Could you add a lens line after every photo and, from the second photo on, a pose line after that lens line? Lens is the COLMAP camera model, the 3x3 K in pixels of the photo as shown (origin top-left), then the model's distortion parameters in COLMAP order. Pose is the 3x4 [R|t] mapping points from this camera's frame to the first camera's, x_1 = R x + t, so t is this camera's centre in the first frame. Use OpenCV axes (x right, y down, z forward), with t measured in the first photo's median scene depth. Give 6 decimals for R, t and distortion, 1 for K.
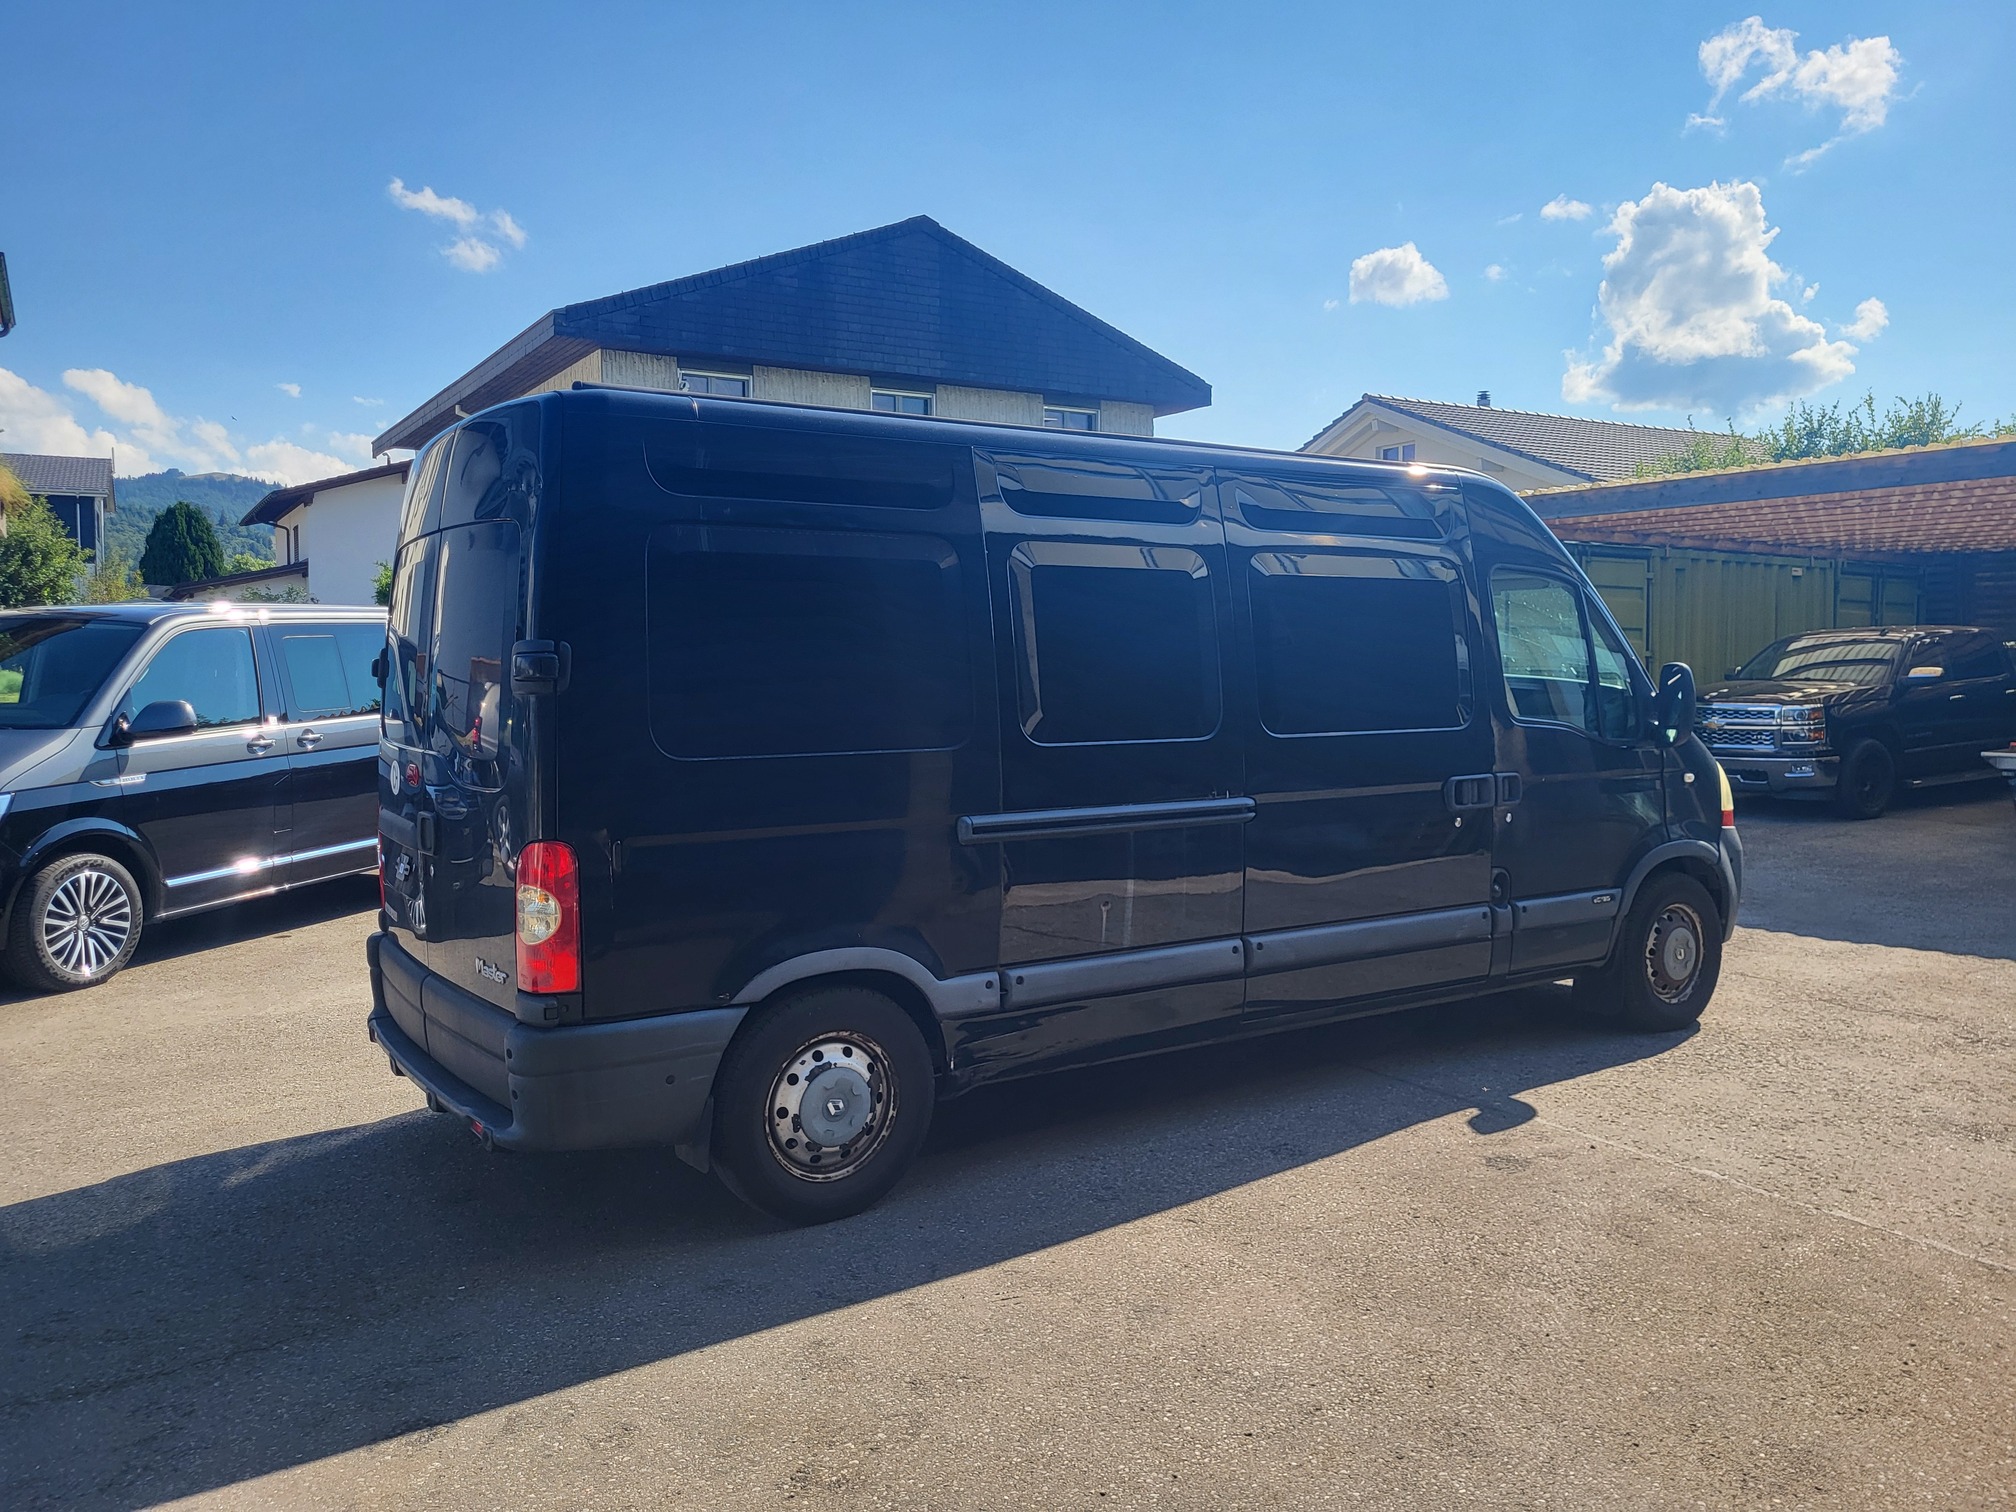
lens RADIAL K [[1546.9, 0, 1007.0], [0, 1546.9, 721.4], [0, 0, 1]] dist [0.050547, -0.046328]
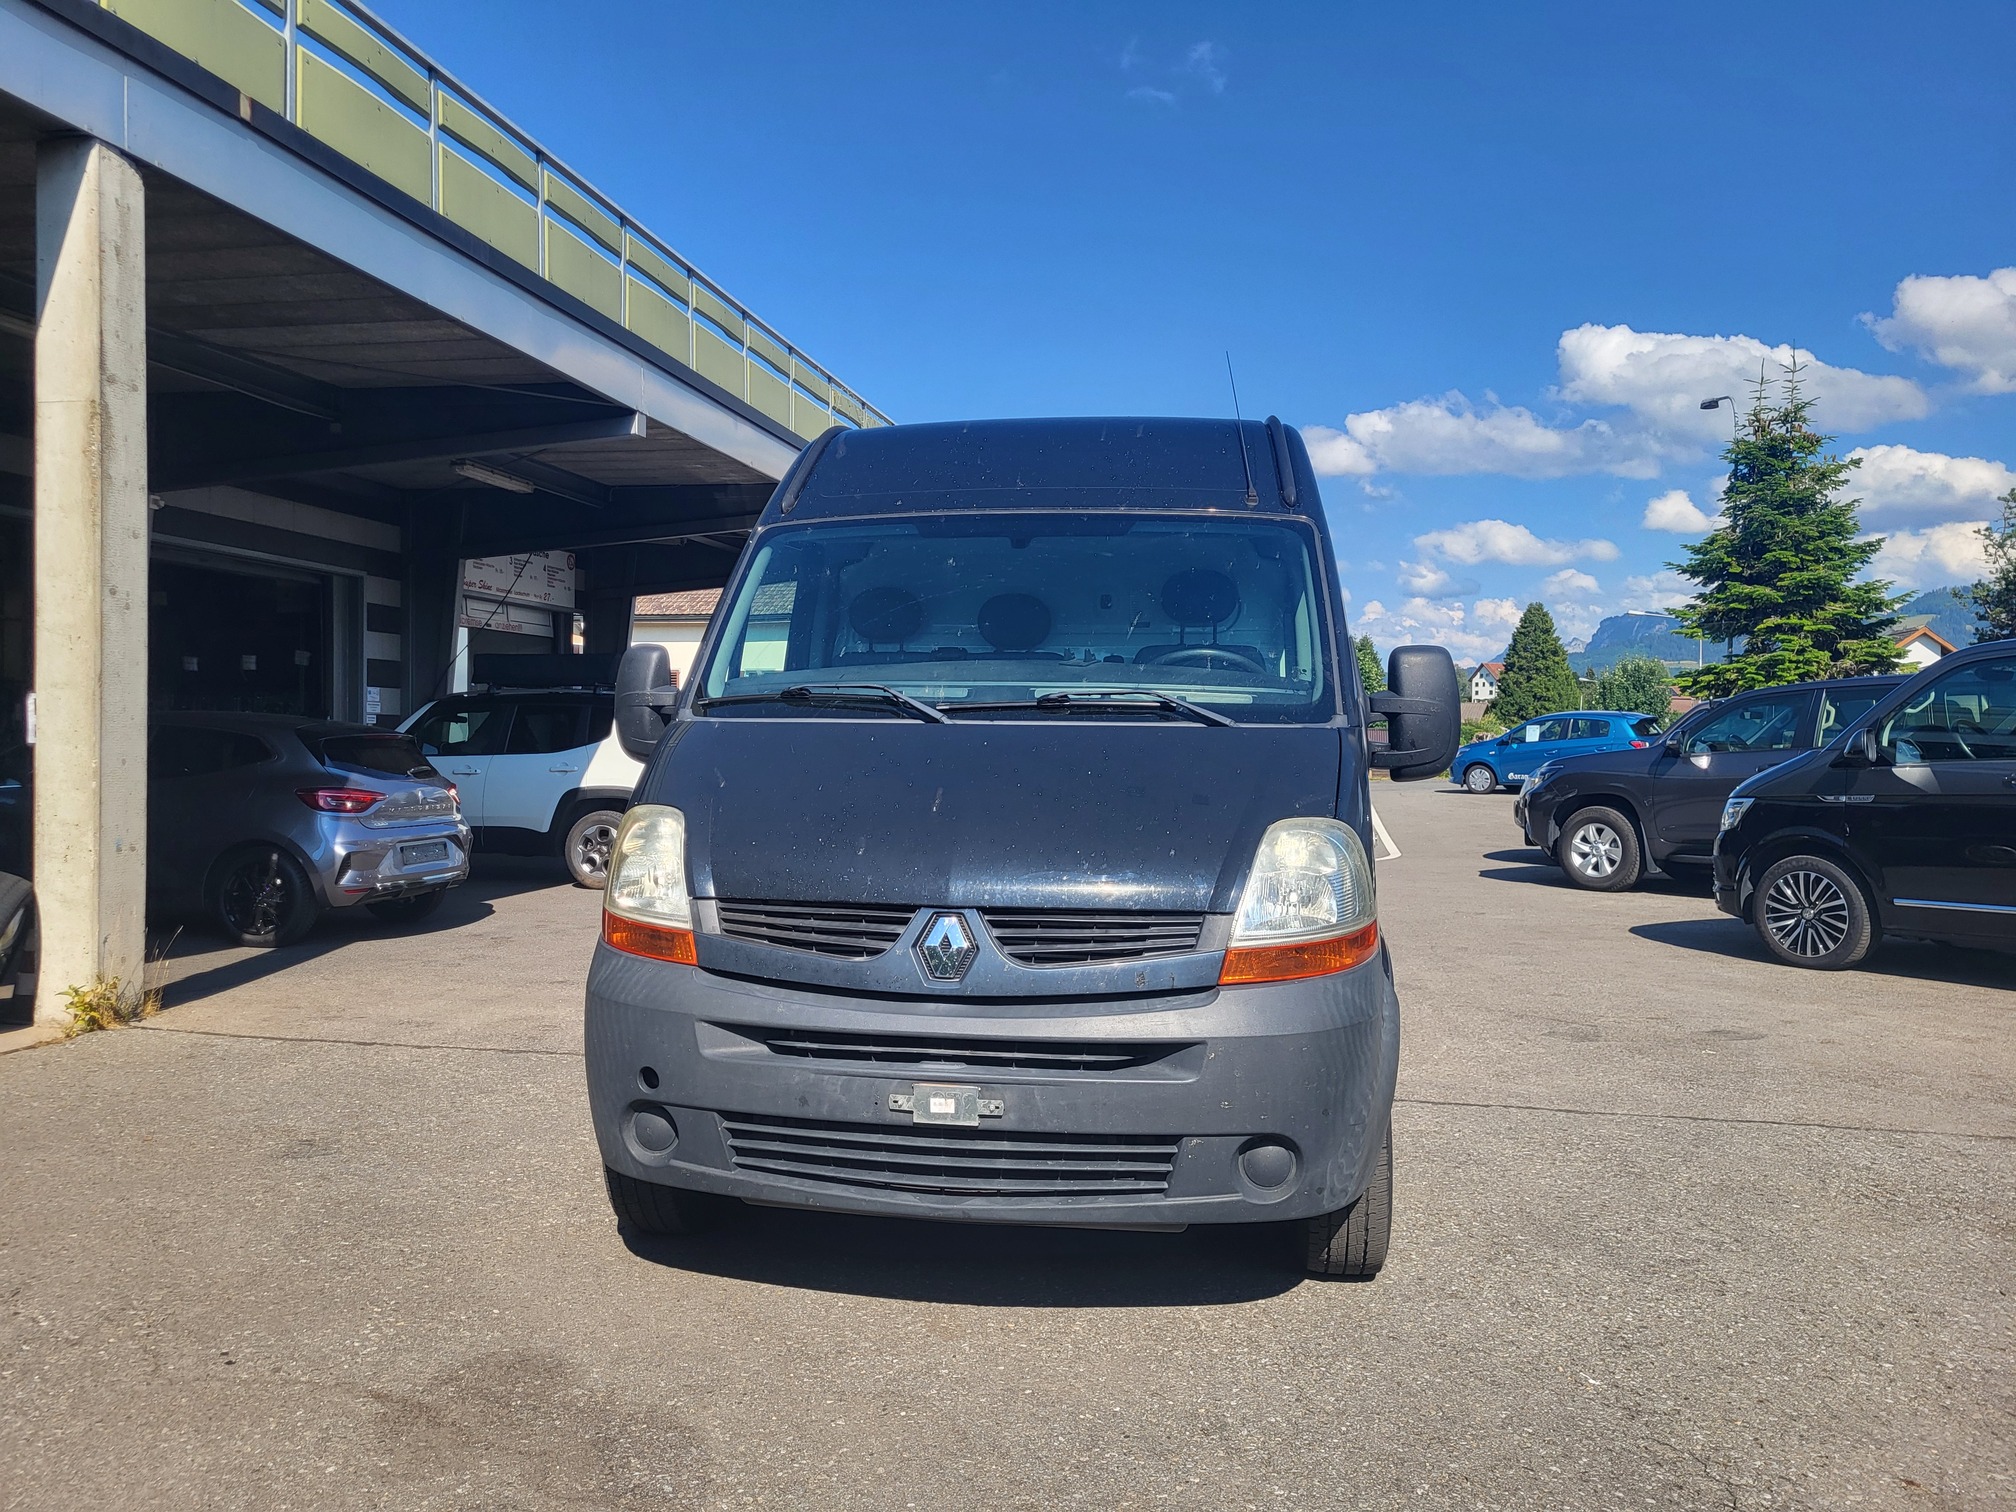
lens RADIAL K [[1515.2, 0, 994.5], [0, 1515.2, 755.0], [0, 0, 1]] dist [0.048631, -0.039052]
pose [[-0.674327, 0.006604, -0.738403, 1.073419], [-0.037255, 0.998382, 0.042951, -0.029473], [0.737492, 0.056473, -0.672990, 2.065146]]
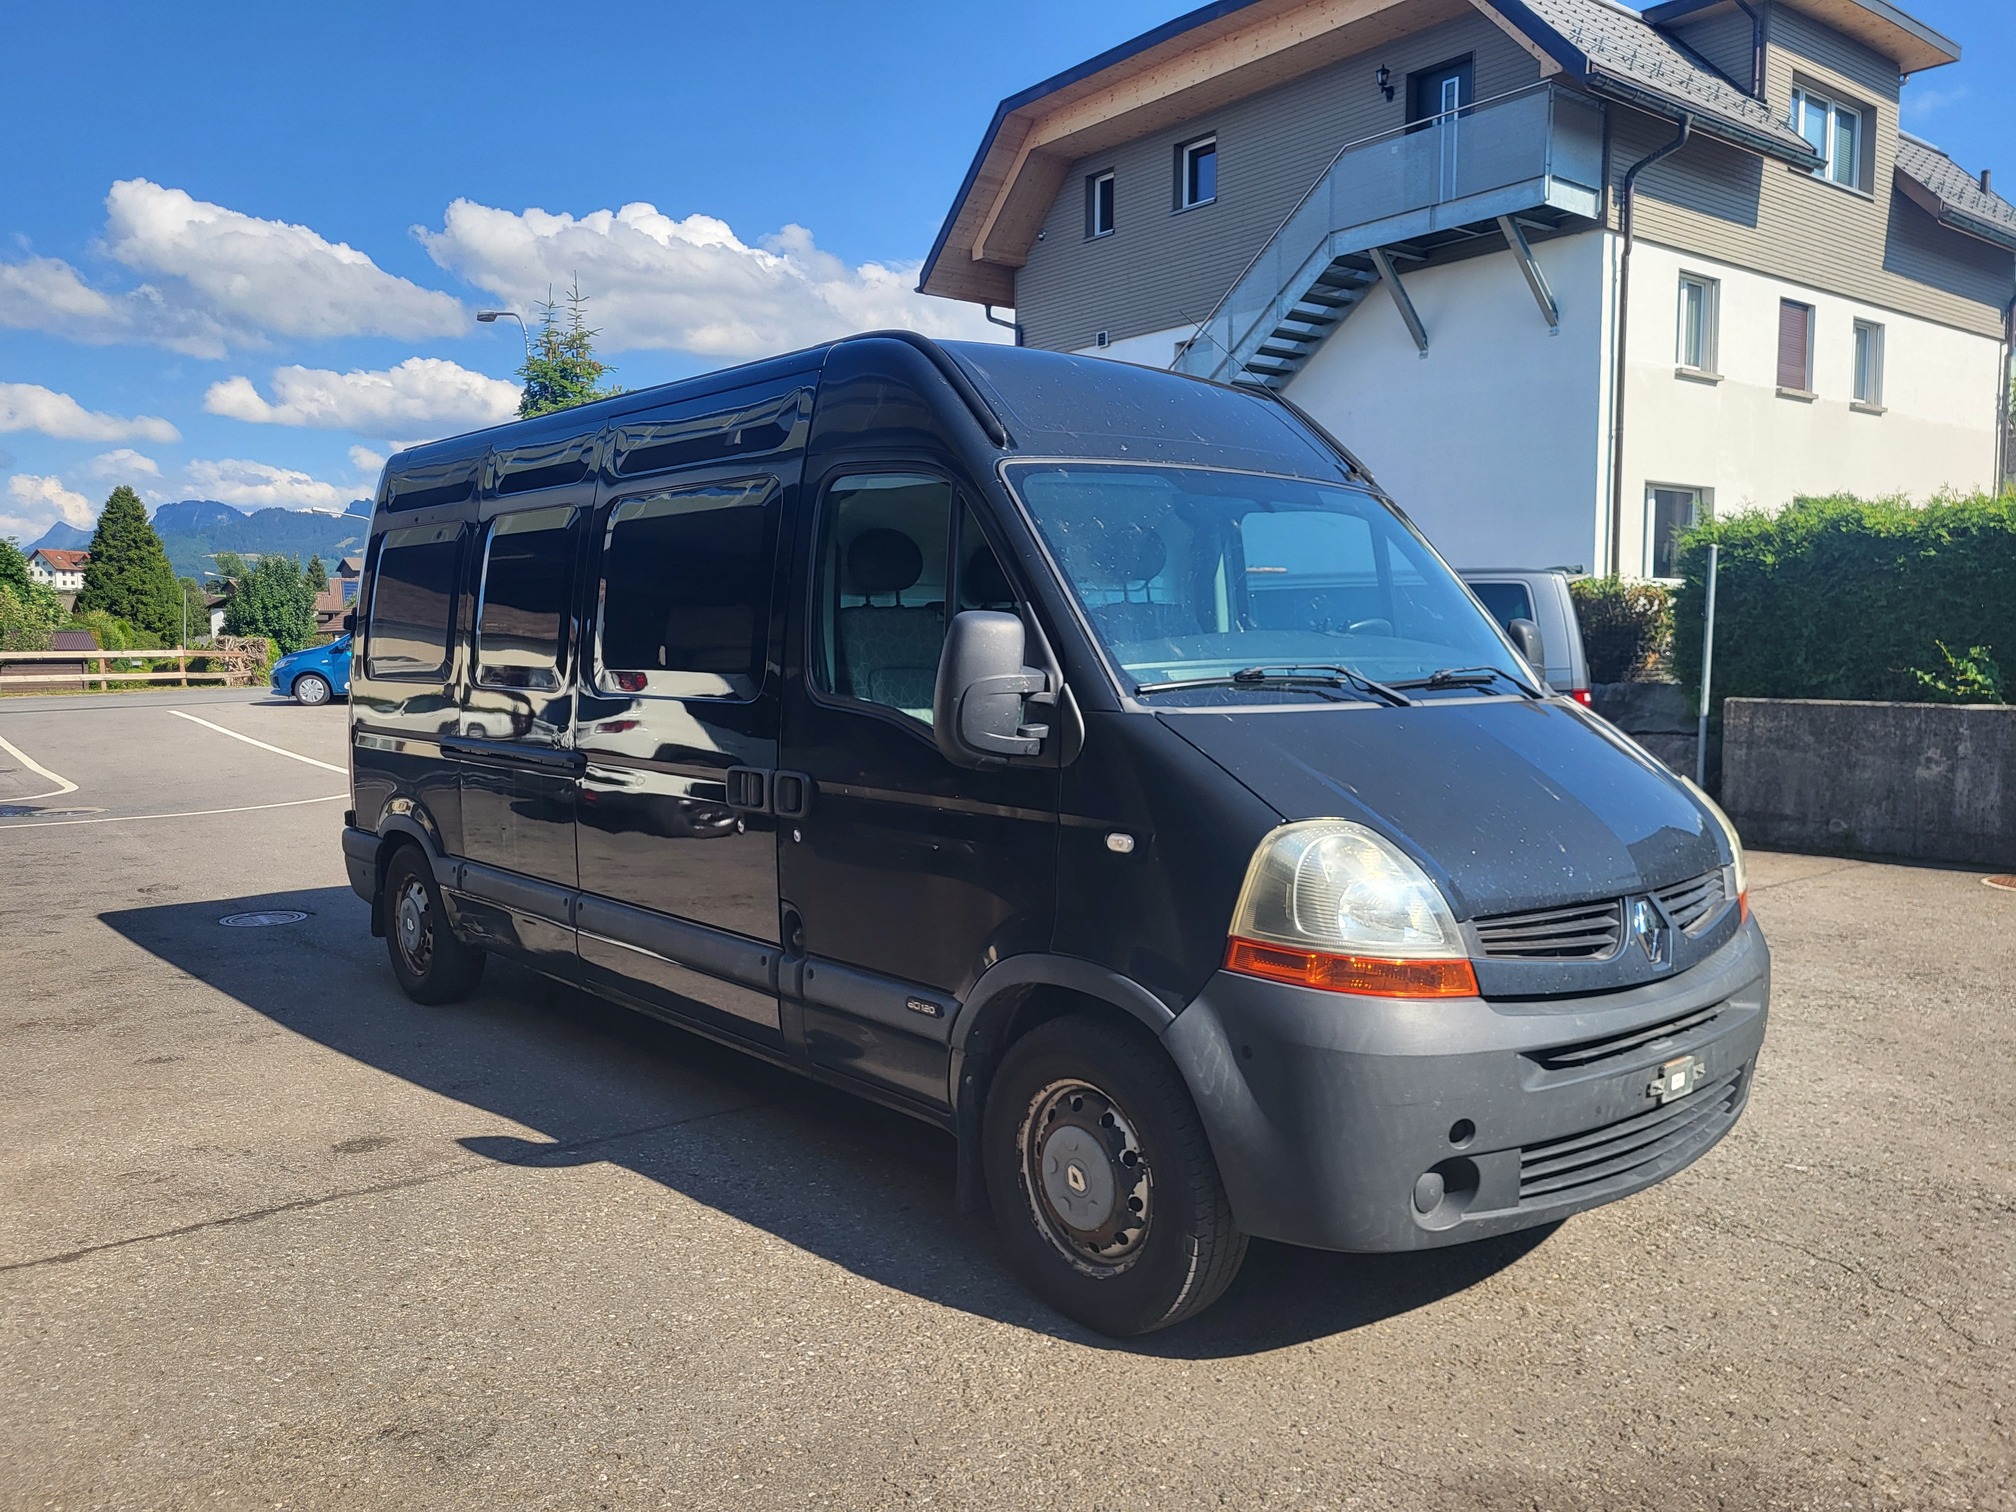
lens RADIAL K [[1522.6, 0, 973.5], [0, 1522.6, 761.9], [0, 0, 1]] dist [0.053504, -0.050860]
pose [[0.116692, 0.085753, -0.989459, 1.239832], [-0.037148, 0.995945, 0.081934, -0.037429], [0.992473, 0.027195, 0.119405, 1.224723]]
